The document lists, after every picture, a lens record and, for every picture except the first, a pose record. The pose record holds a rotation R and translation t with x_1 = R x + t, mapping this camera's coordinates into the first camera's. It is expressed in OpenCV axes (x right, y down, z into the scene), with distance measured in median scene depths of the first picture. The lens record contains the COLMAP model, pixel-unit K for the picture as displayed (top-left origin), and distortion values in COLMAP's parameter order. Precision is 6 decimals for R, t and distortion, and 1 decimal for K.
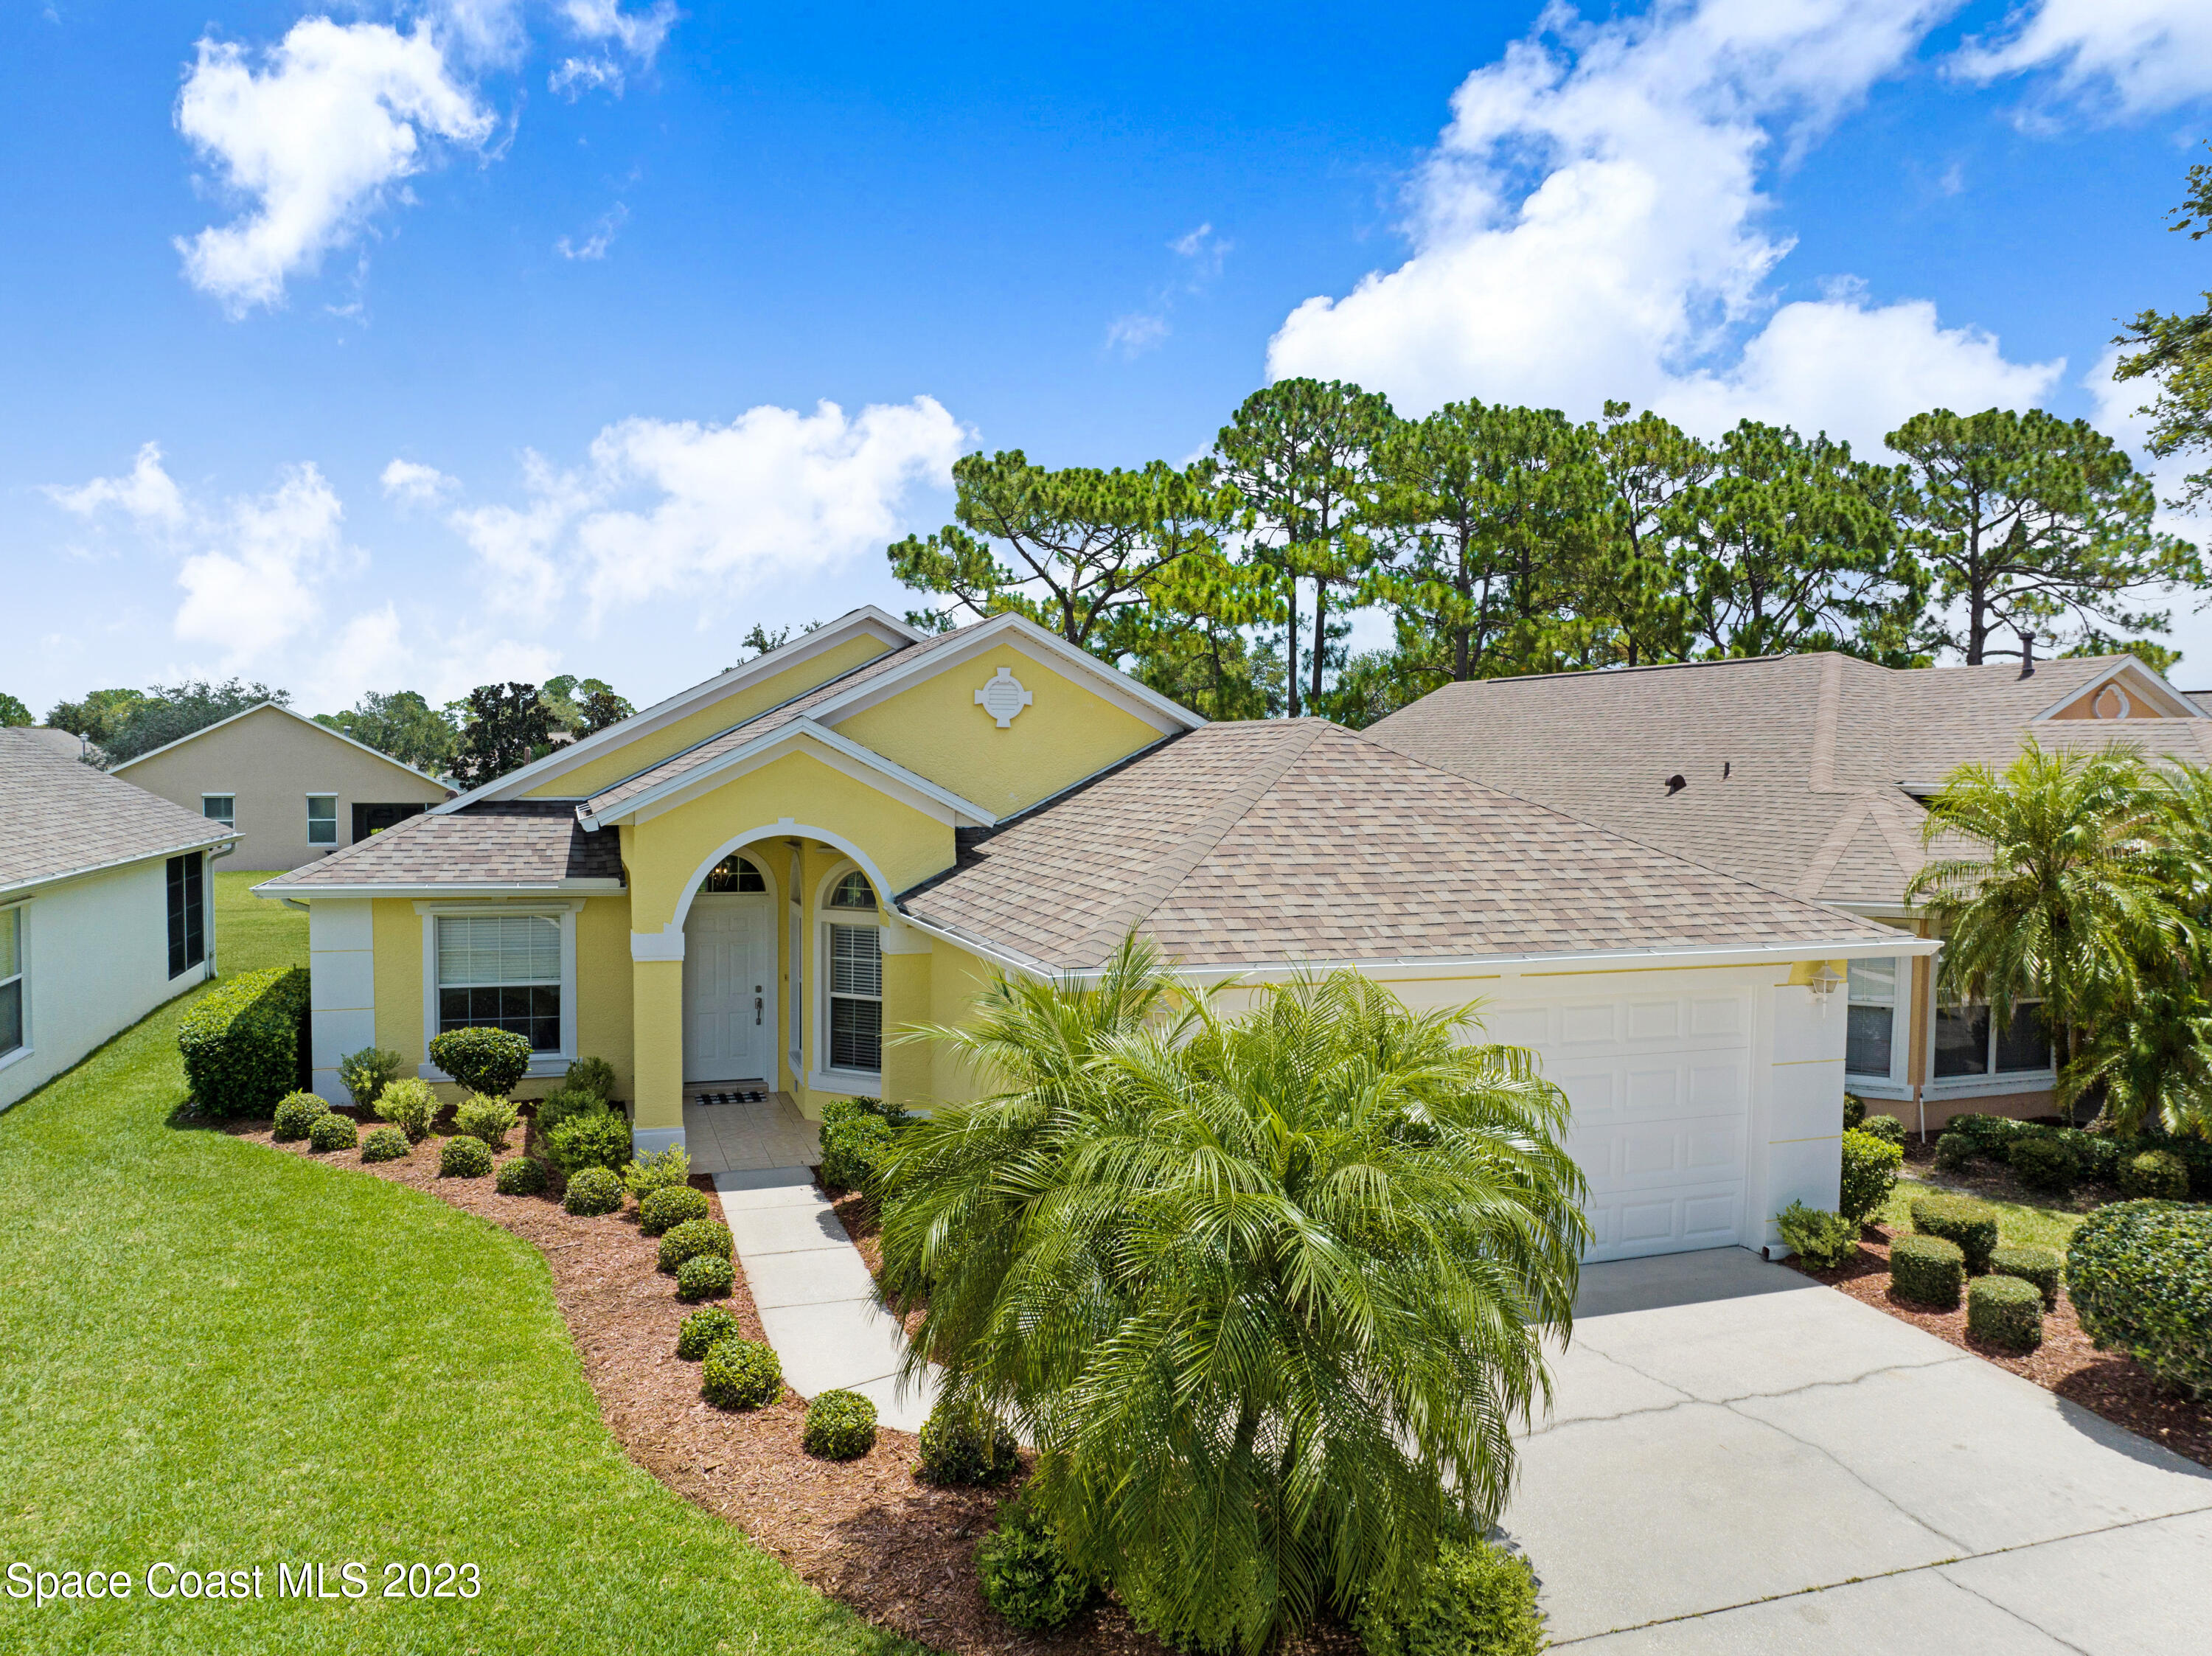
lens RADIAL K [[1587.9, 0, 1106.0], [0, 1587.9, 828.0], [0, 0, 1]] dist [-0.041609, 0.007542]
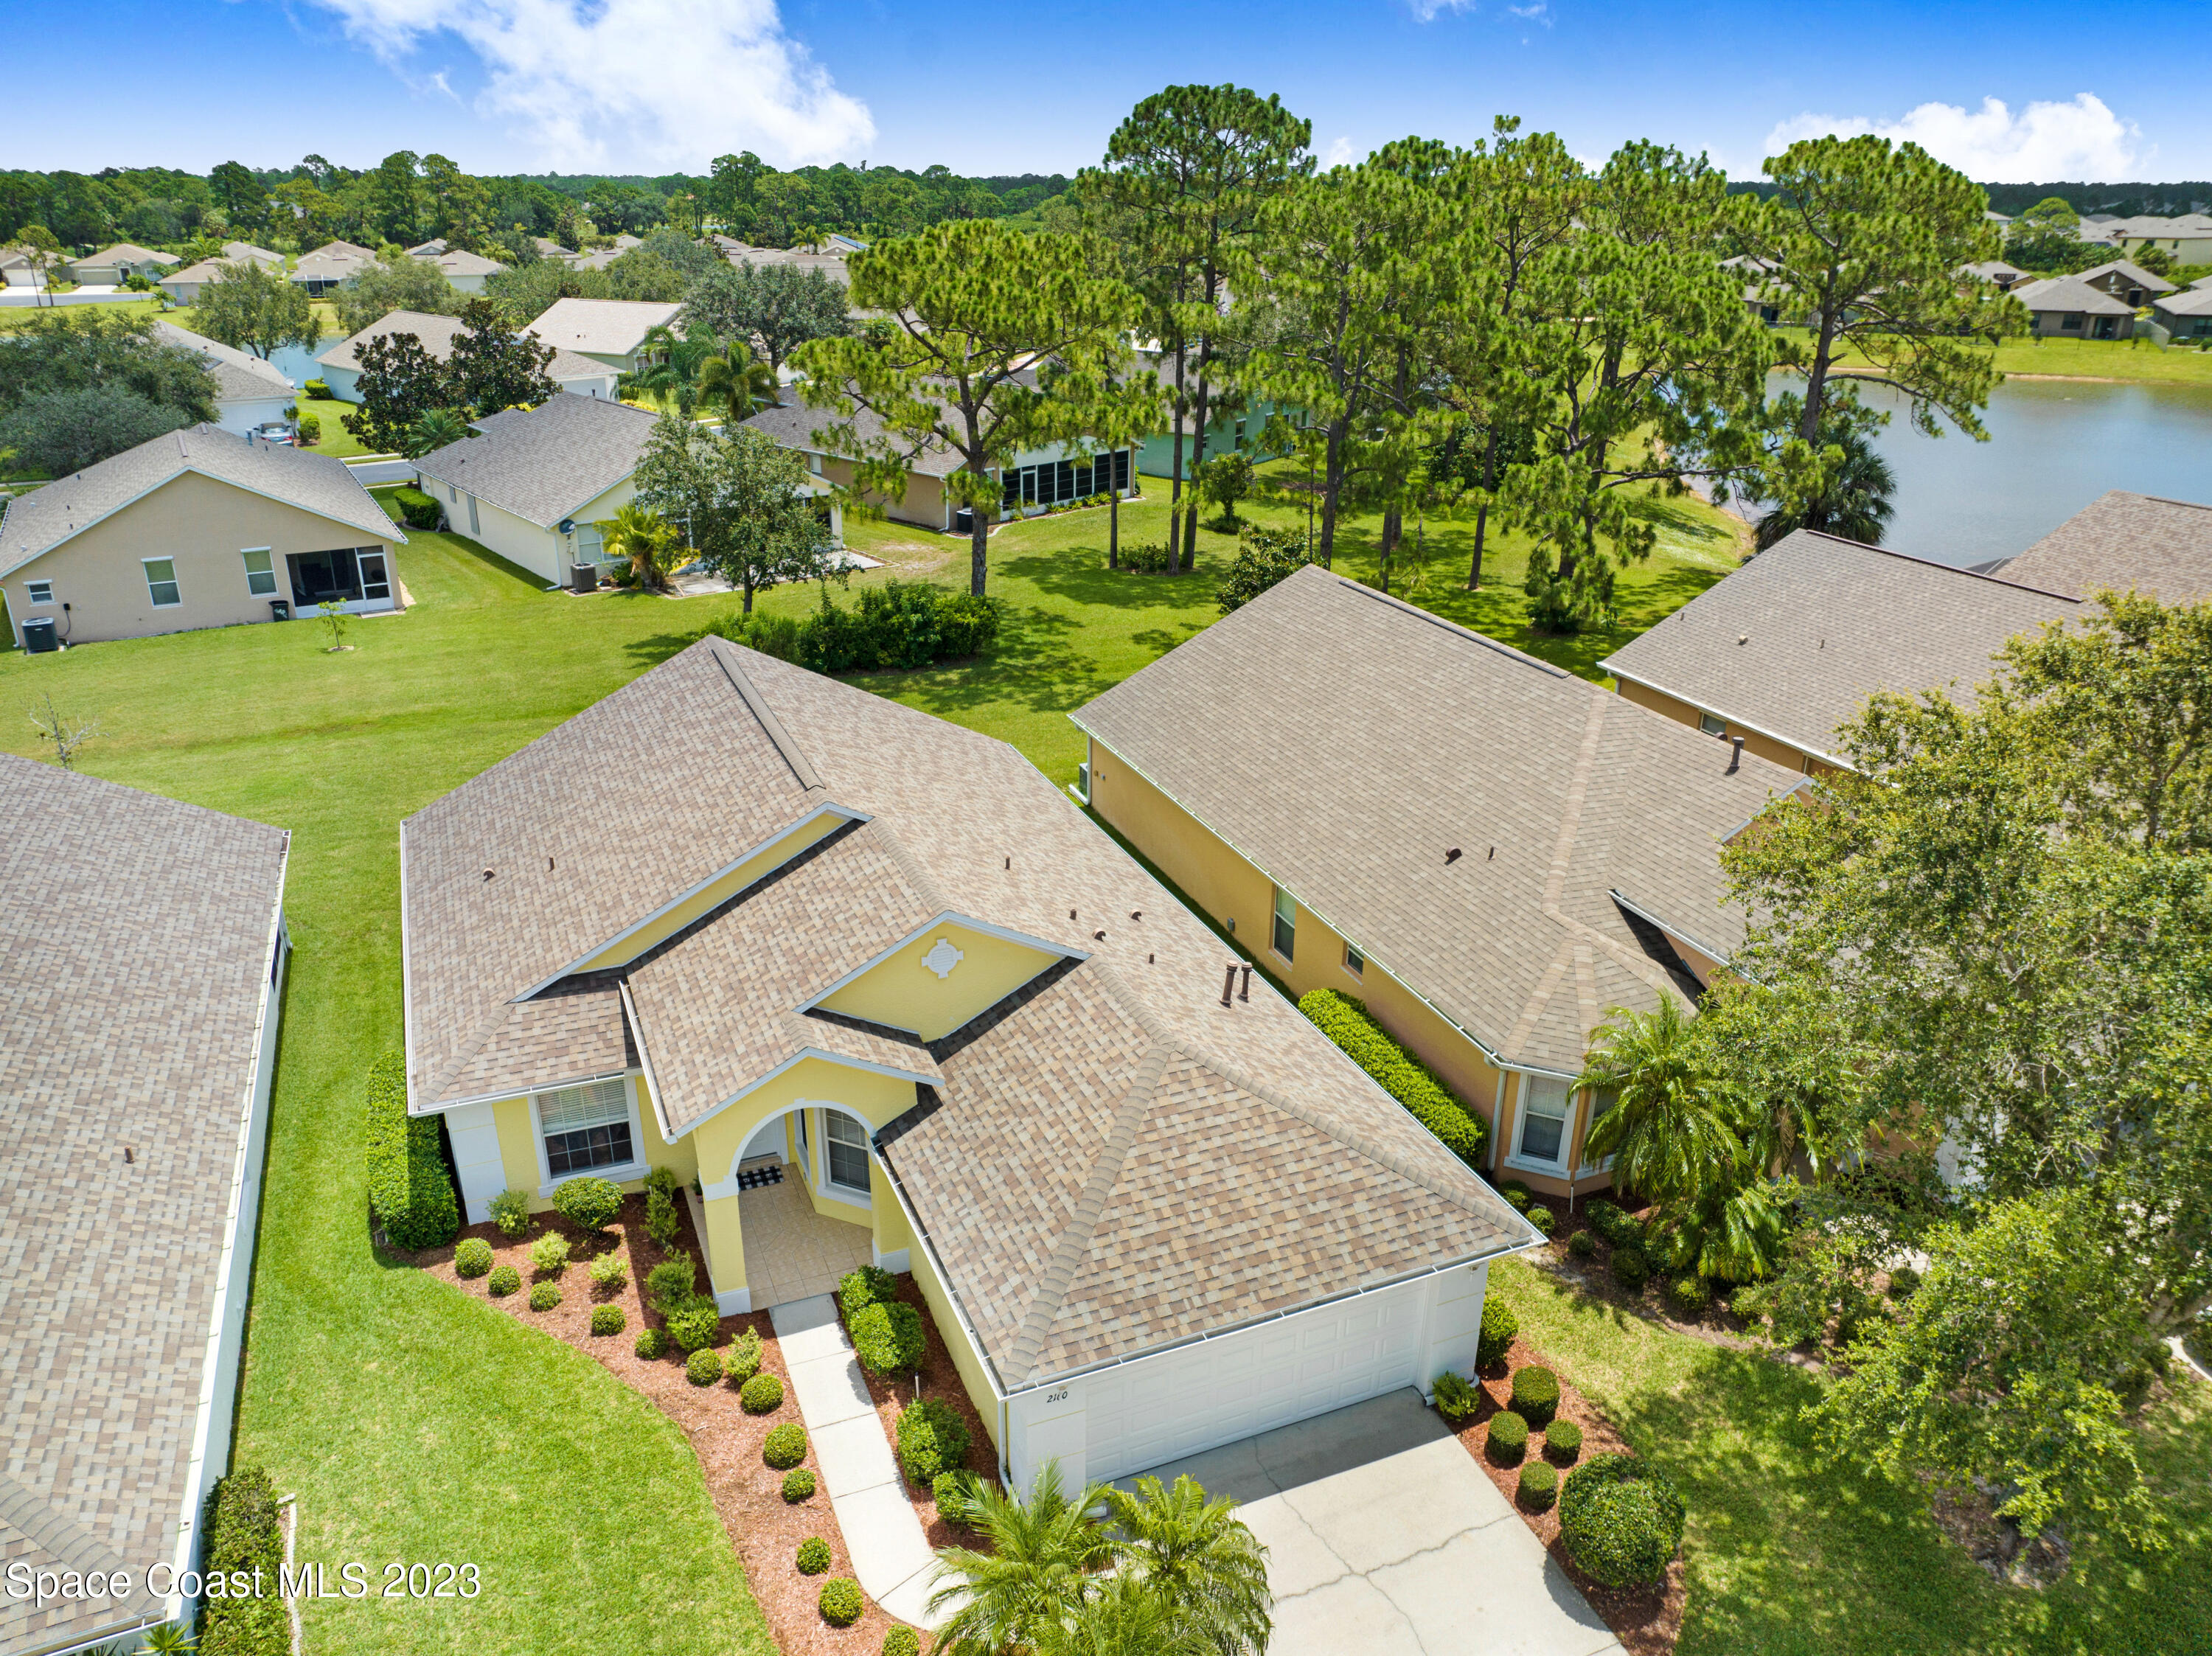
lens RADIAL K [[1553.9, 0, 1103.1], [0, 1553.9, 891.2], [0, 0, 1]] dist [-0.039853, -0.000730]
pose [[0.997920, -0.028050, 0.058048, -0.000857], [0.004118, 0.926280, 0.376813, -0.229380], [-0.064339, -0.375790, 0.924469, -0.079393]]
